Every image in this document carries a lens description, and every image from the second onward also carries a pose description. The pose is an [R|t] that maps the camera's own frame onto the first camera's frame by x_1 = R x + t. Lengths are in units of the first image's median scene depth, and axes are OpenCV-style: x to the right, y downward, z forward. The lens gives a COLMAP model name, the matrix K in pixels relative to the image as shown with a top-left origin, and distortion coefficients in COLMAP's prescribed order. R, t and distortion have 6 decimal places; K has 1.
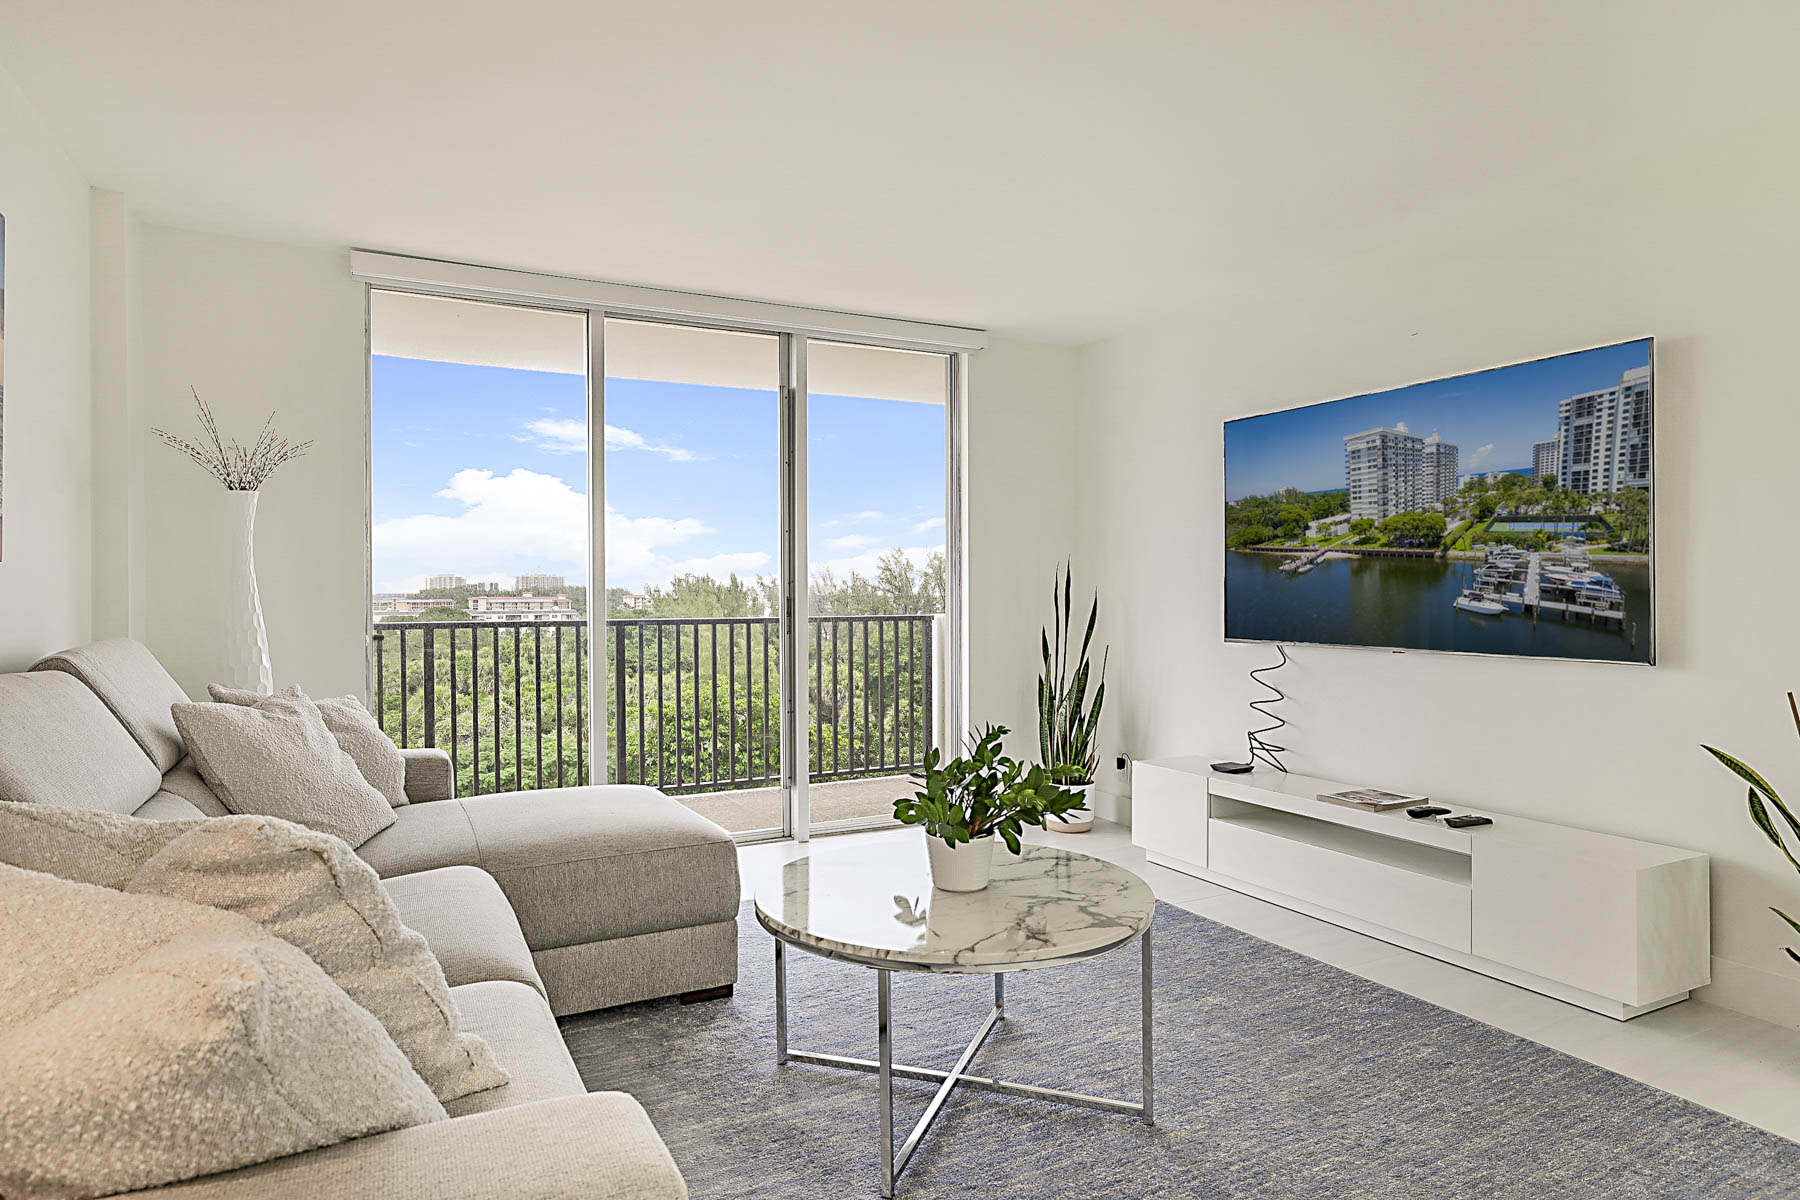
lens RADIAL K [[1038.9, 0, 900.0], [0, 1038.9, 600.0], [0, 0, 1]] dist [-0.021418, 0.031981]
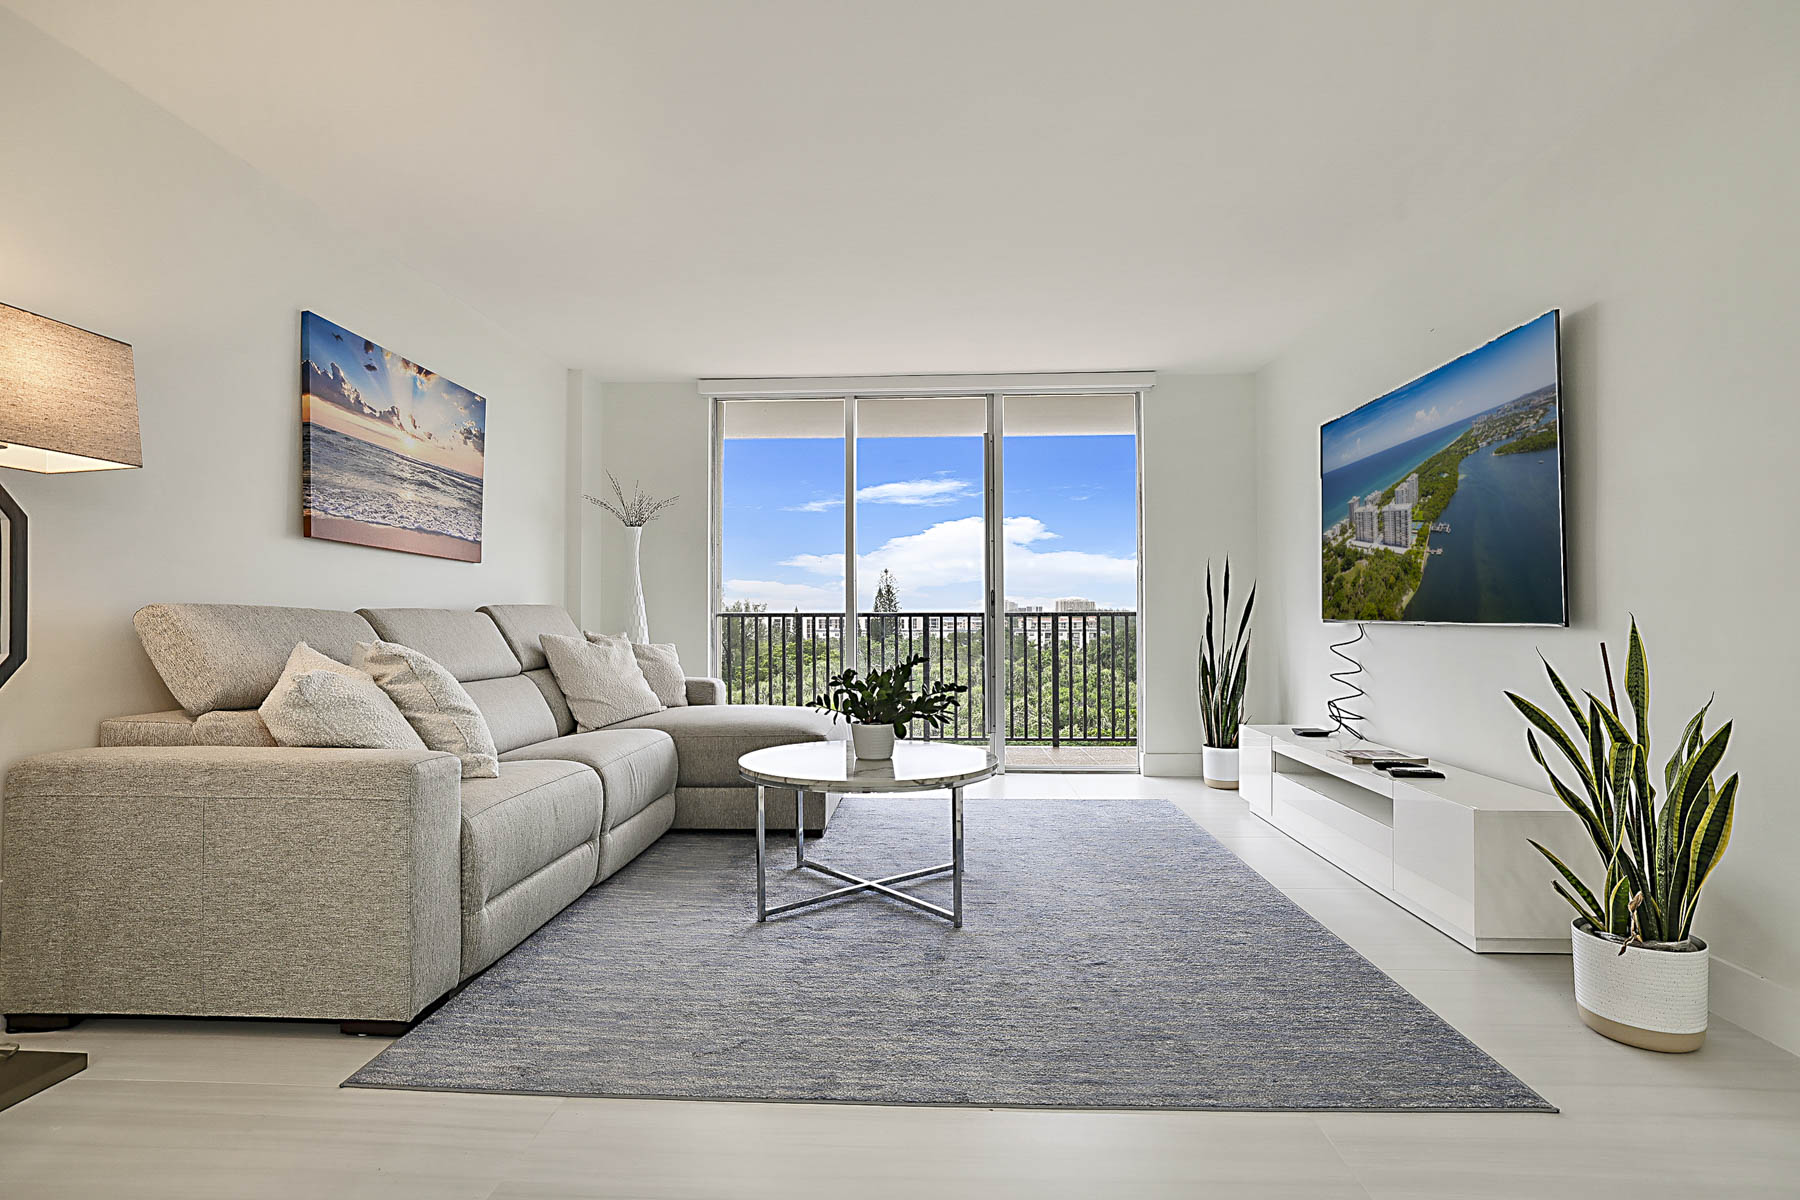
lens RADIAL K [[894.5, 0, 895.1], [0, 894.5, 605.2], [0, 0, 1]] dist [-0.039918, 0.027103]
pose [[0.862978, -0.005531, -0.505211, 0.489798], [-0.003728, 0.999843, -0.017314, 0.049374], [0.505228, 0.016825, 0.862822, -0.074221]]
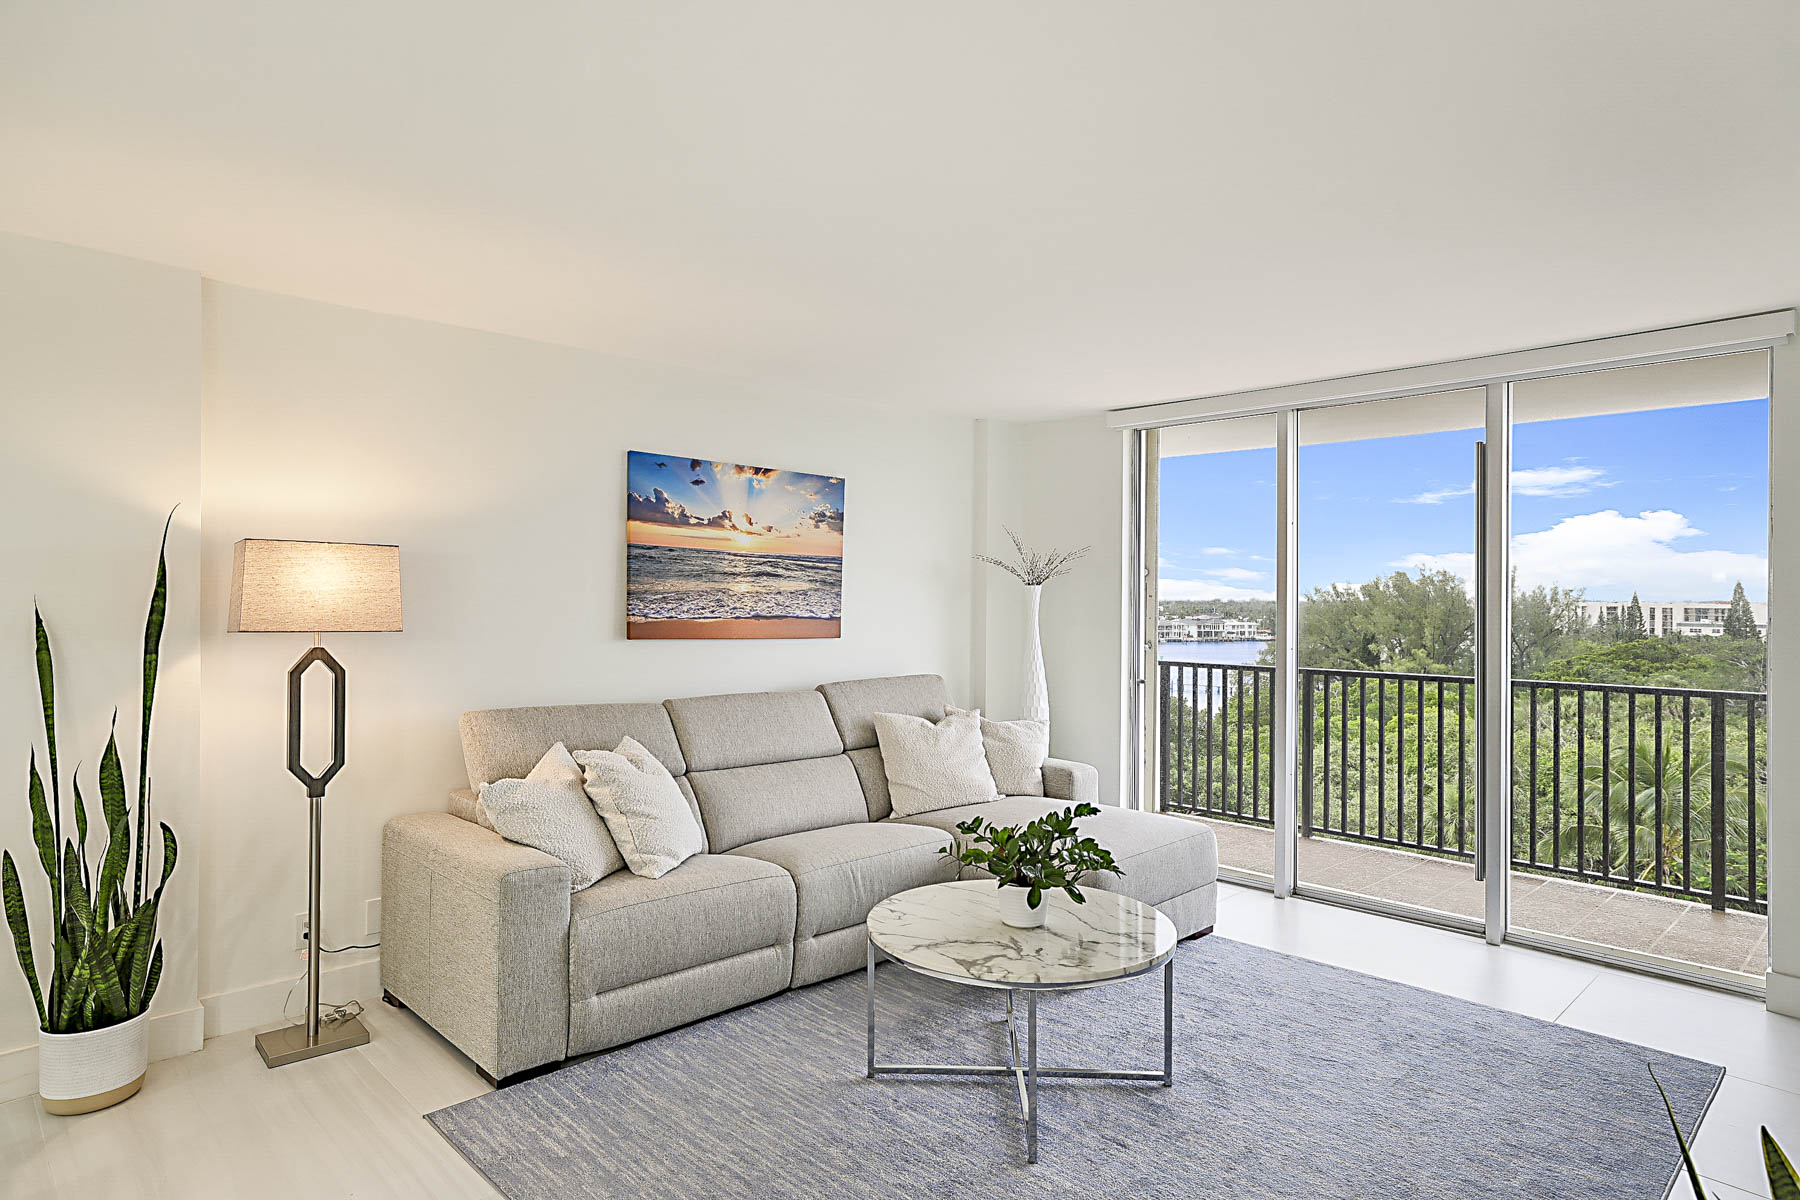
lens RADIAL K [[1038.9, 0, 900.0], [0, 1038.9, 600.0], [0, 0, 1]] dist [-0.021418, 0.031981]
pose [[0.301020, 0.008035, -0.953584, 0.809654], [-0.014864, 0.999883, 0.003732, -0.082406], [0.953502, 0.013051, 0.301104, 0.305400]]
